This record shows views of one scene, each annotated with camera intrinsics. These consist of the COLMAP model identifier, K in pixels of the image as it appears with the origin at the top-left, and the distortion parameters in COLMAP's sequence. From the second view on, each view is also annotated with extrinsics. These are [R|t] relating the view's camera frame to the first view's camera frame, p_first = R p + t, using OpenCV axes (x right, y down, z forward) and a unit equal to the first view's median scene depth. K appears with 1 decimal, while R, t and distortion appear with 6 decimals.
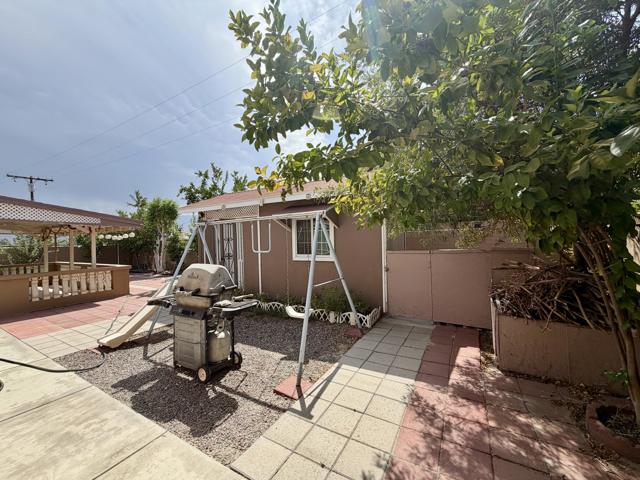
lens RADIAL K [[254.6, 0, 311.8], [0, 254.6, 240.1], [0, 0, 1]] dist [0.002443, 0.000137]
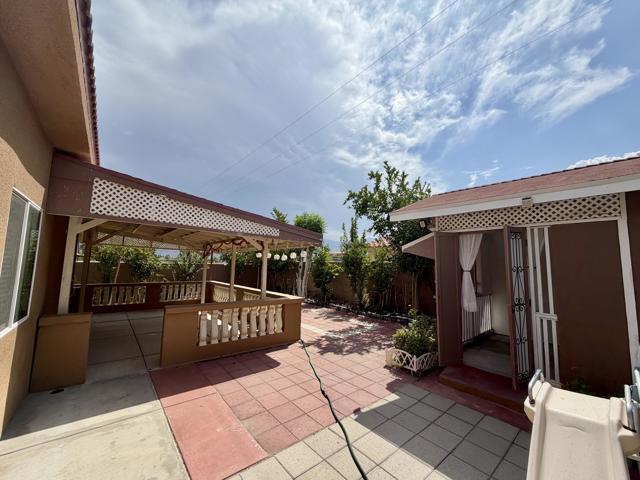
lens RADIAL K [[254.6, 0, 311.8], [0, 254.6, 240.1], [0, 0, 1]] dist [0.002443, 0.000137]
pose [[0.936959, 0.013968, -0.349161, -0.356543], [-0.047820, 0.994926, -0.088522, 0.005156], [0.346152, 0.099638, 0.932872, 0.272201]]
